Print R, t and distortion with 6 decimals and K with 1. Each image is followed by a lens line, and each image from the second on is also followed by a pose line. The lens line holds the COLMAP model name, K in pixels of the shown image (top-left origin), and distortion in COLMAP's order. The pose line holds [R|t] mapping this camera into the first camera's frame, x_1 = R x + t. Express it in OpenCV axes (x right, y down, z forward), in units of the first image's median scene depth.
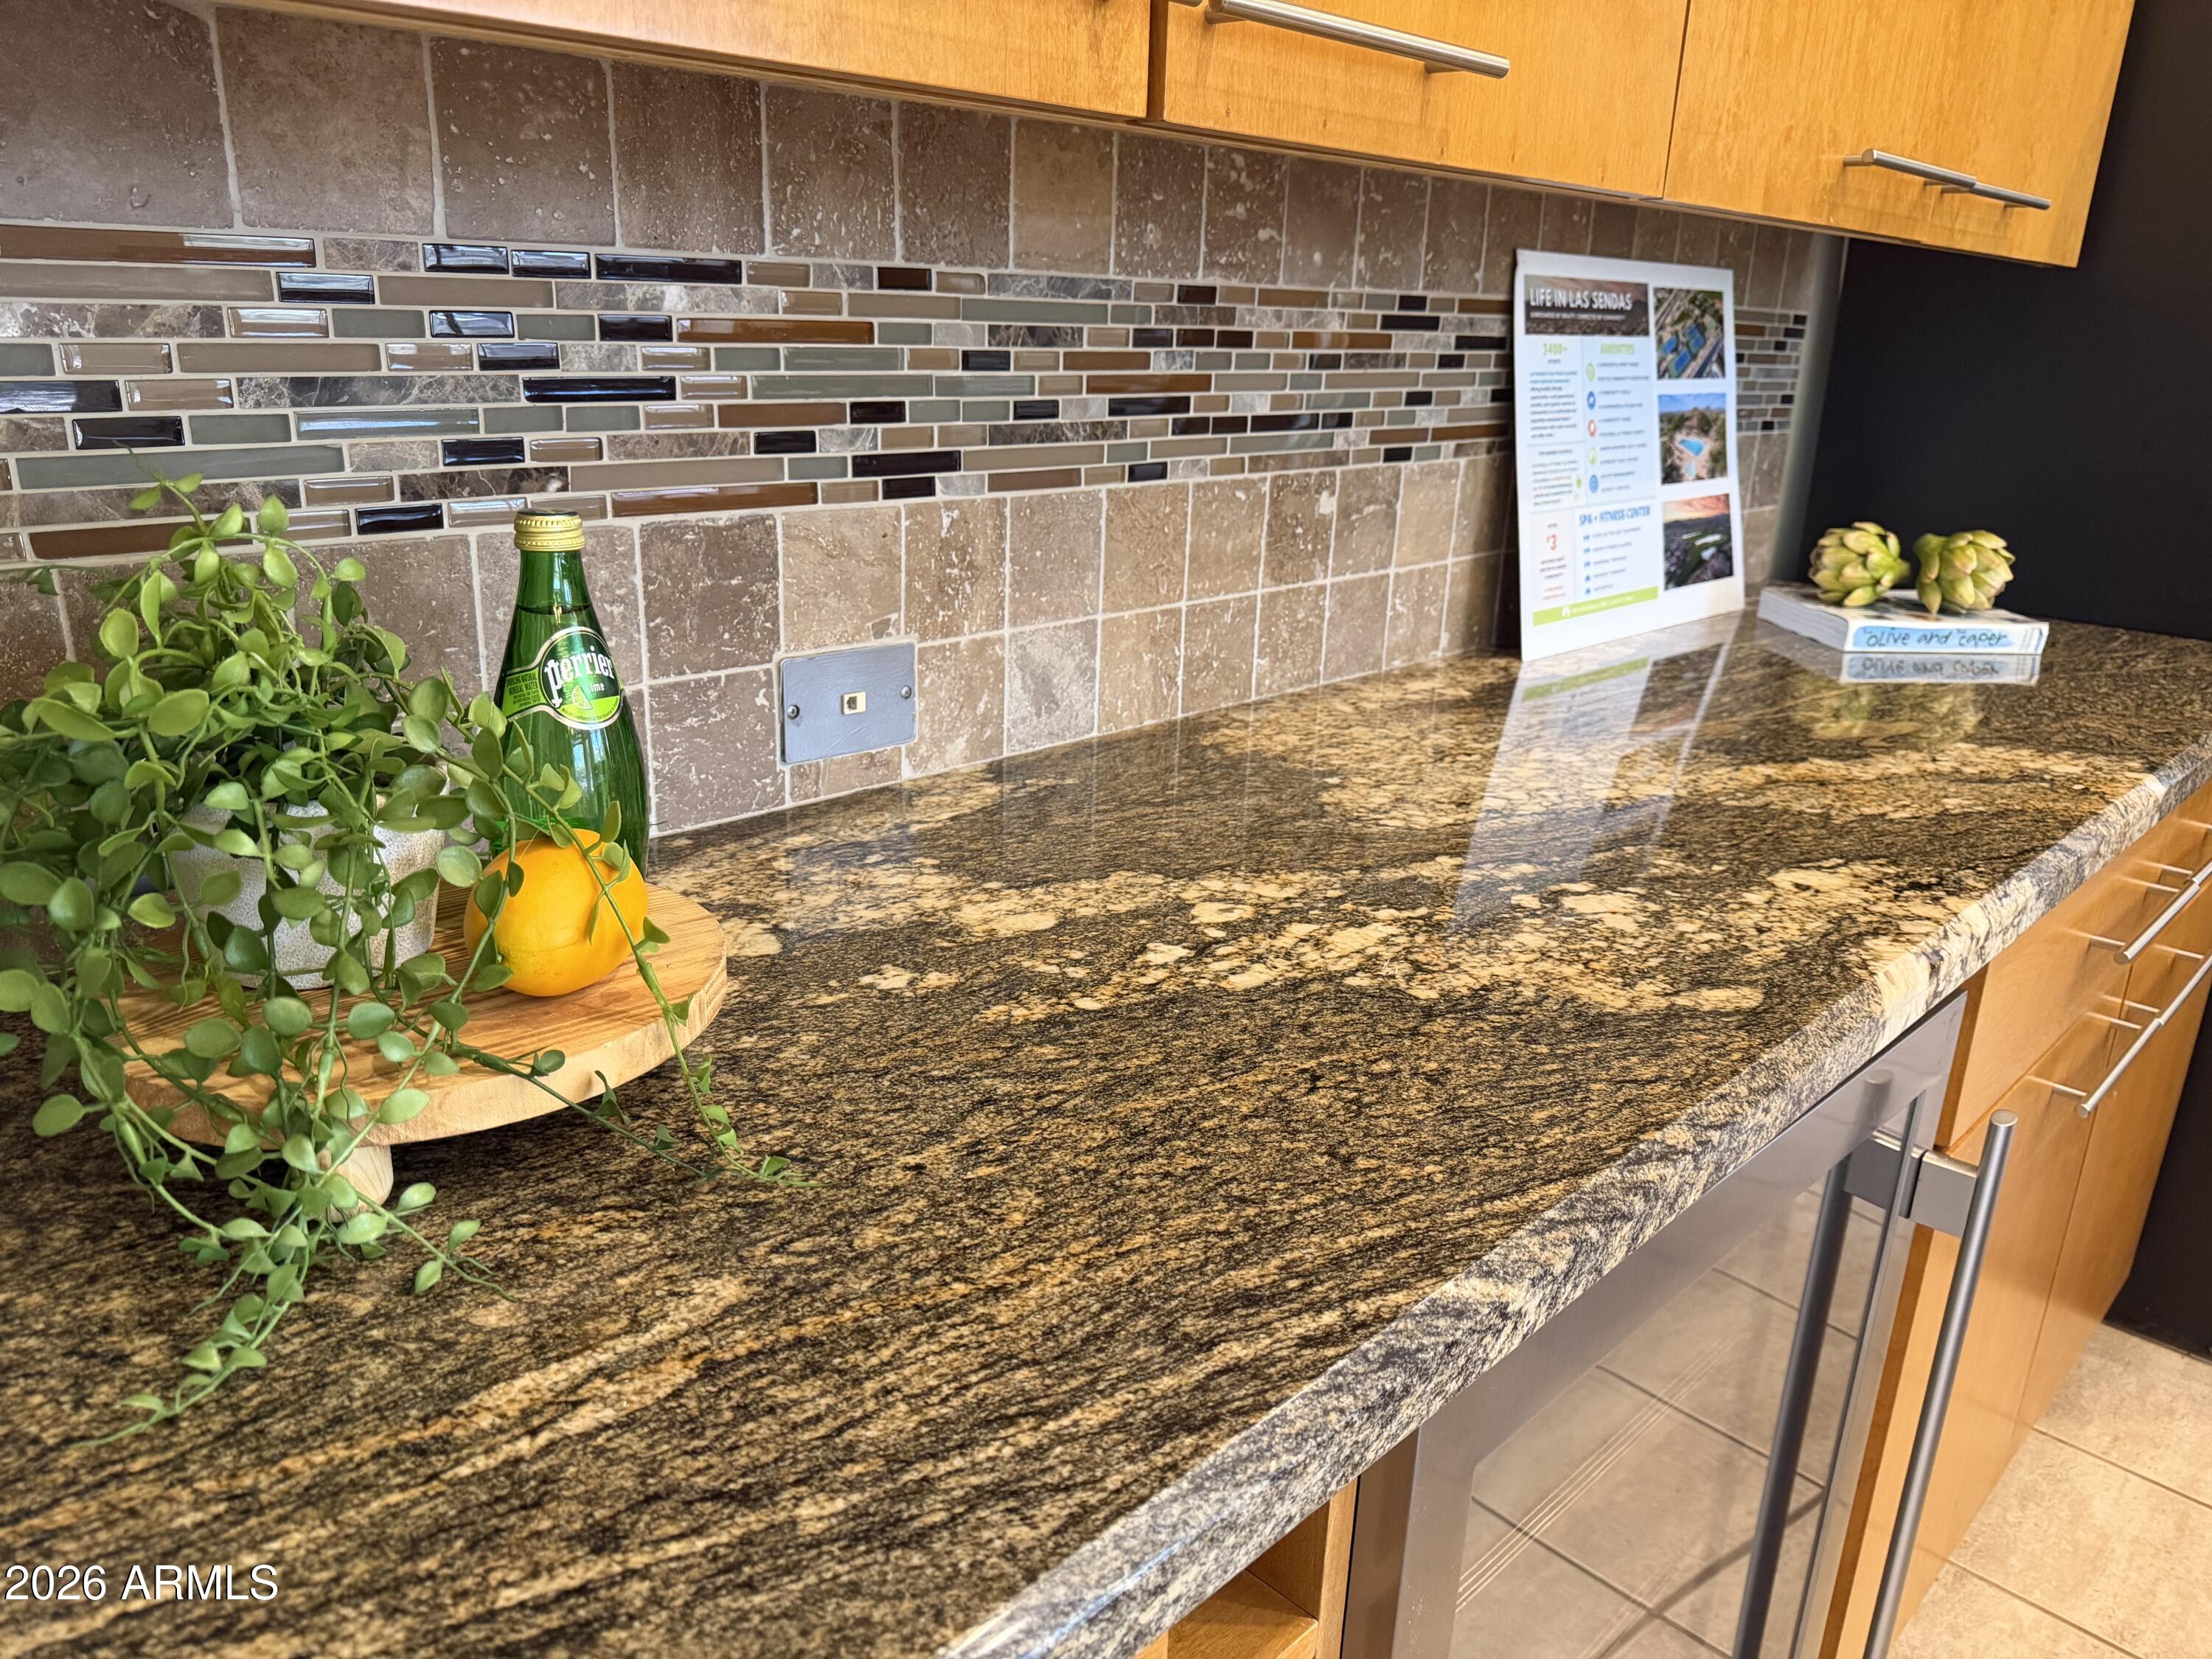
lens RADIAL K [[1555.7, 0, 1117.1], [0, 1555.7, 832.6], [0, 0, 1]] dist [0.039362, -0.013469]
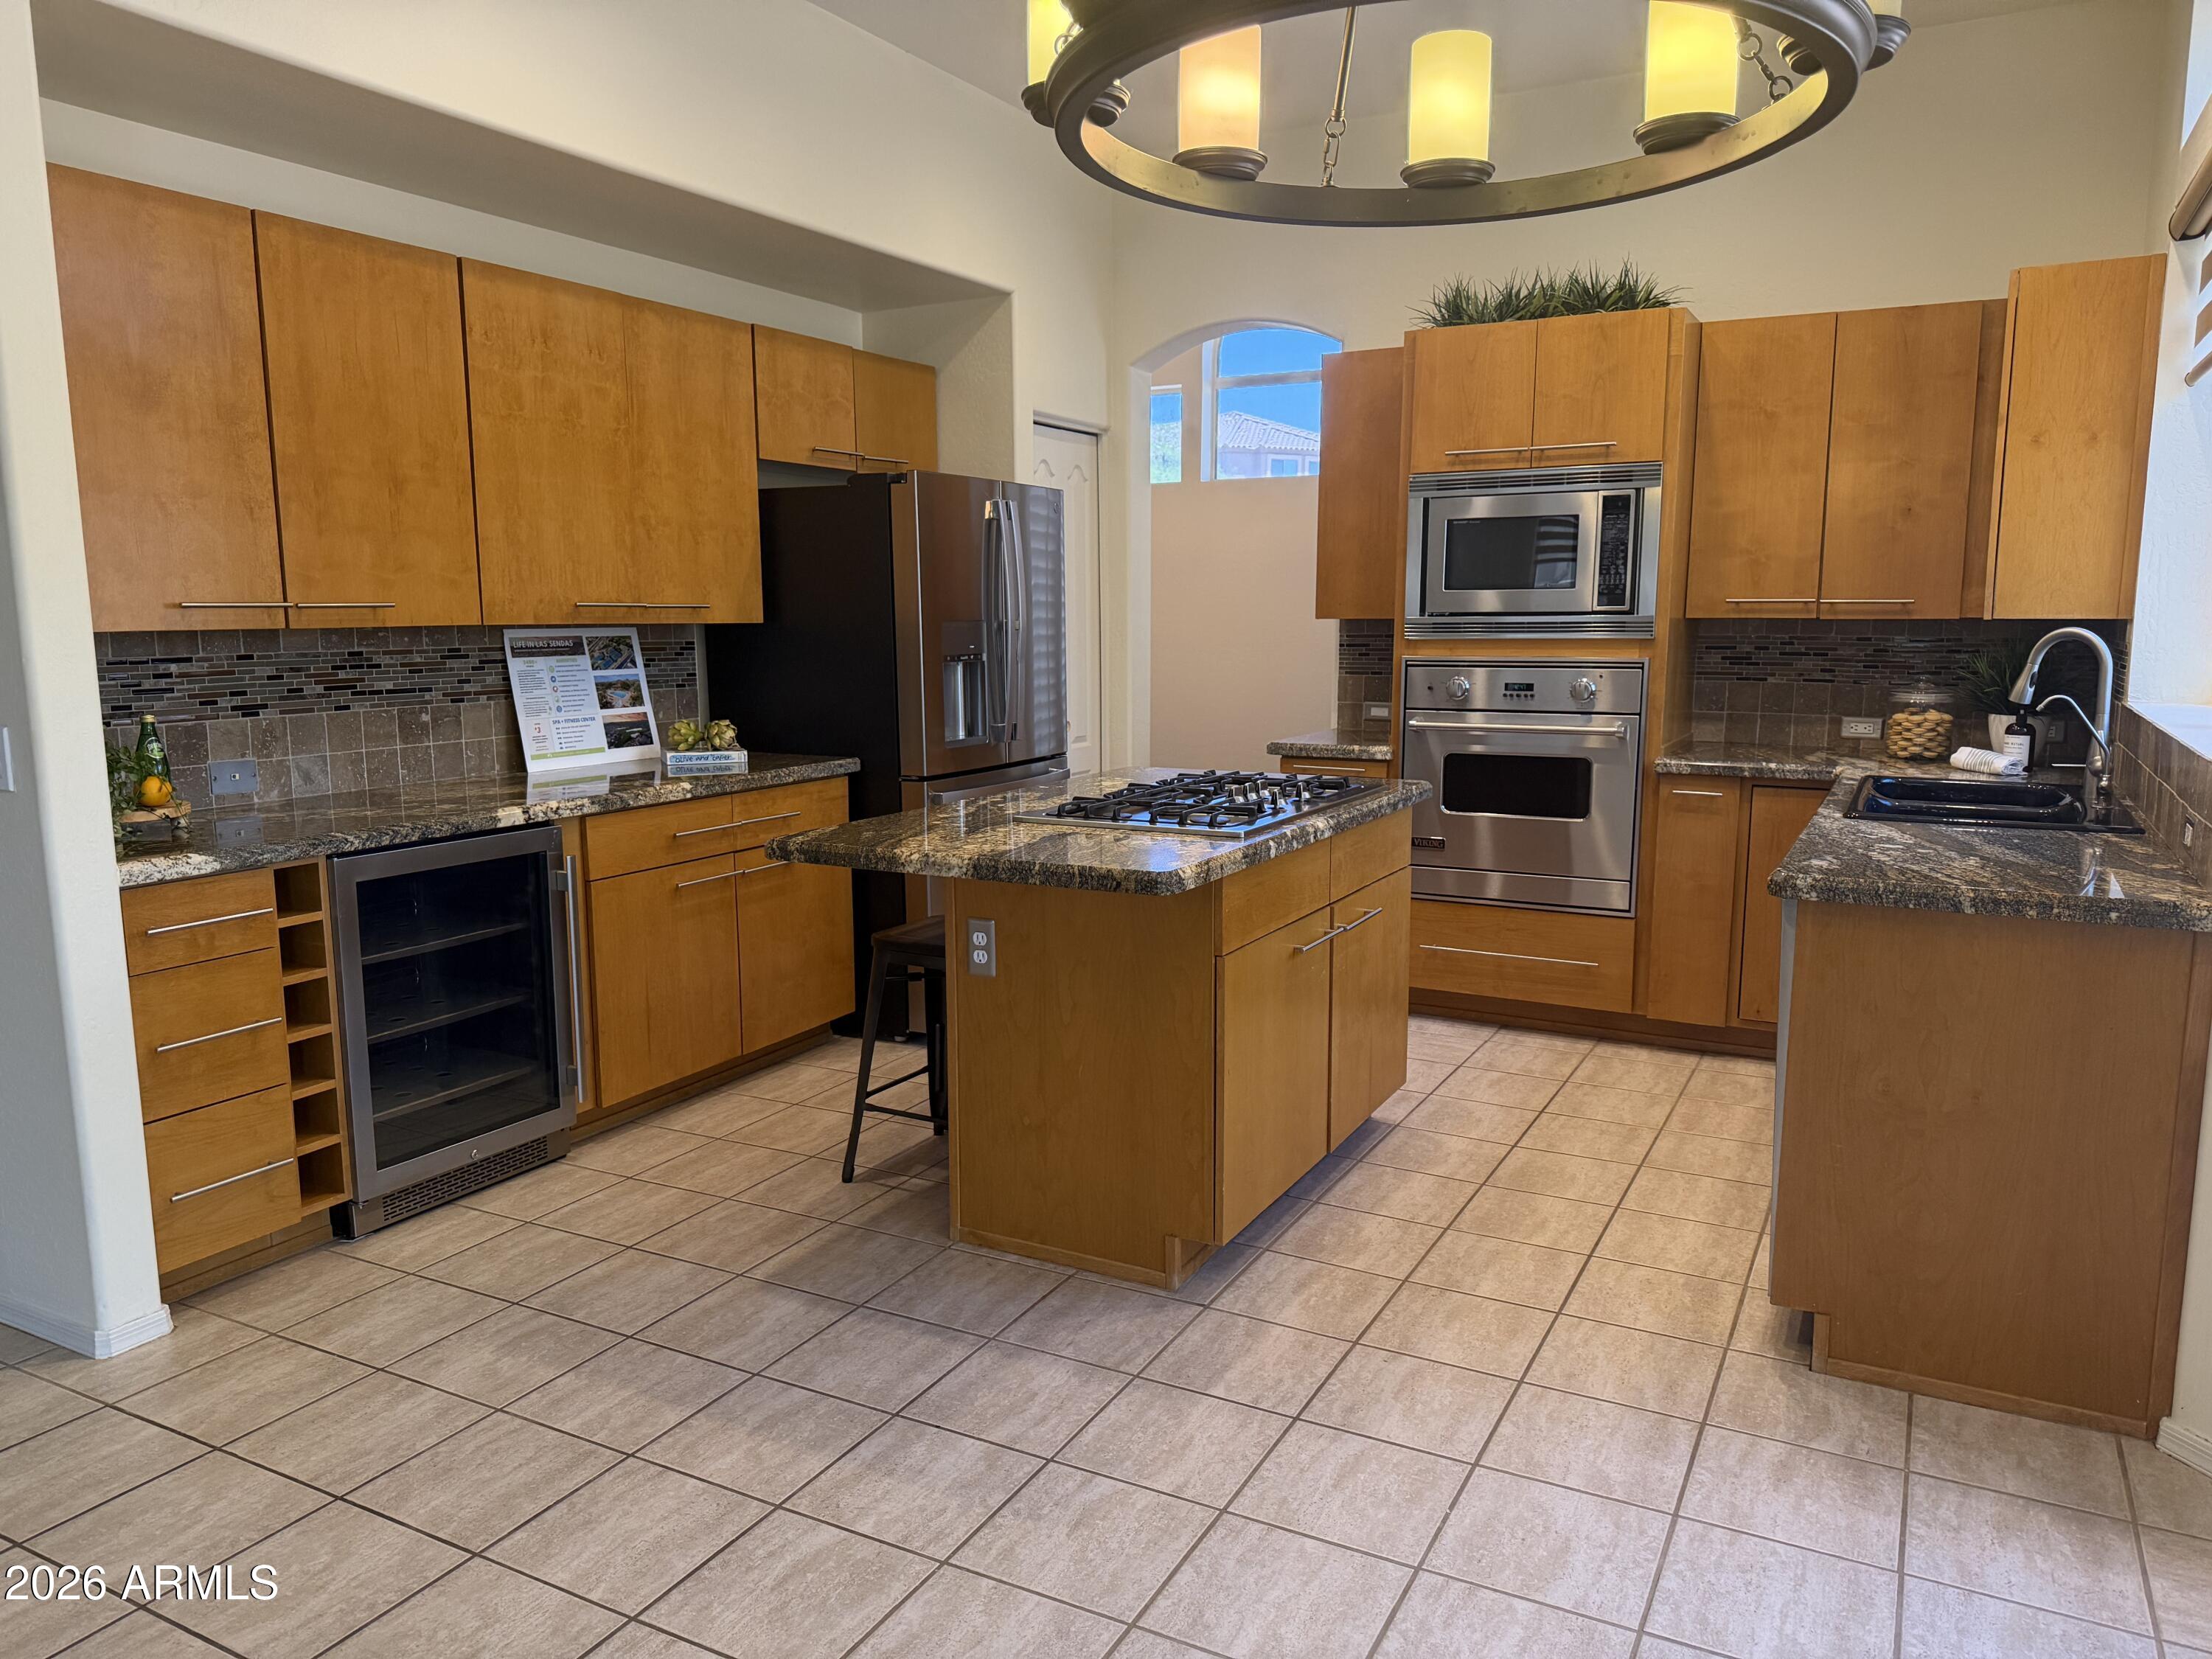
lens RADIAL K [[1555.7, 0, 1097.9], [0, 1555.7, 819.6], [0, 0, 1]] dist [0.039362, -0.013469]
pose [[0.960642, -0.071618, 0.268397, 0.540936], [0.117795, 0.980048, -0.160096, 0.591801], [-0.251576, 0.185410, 0.949912, -2.058870]]
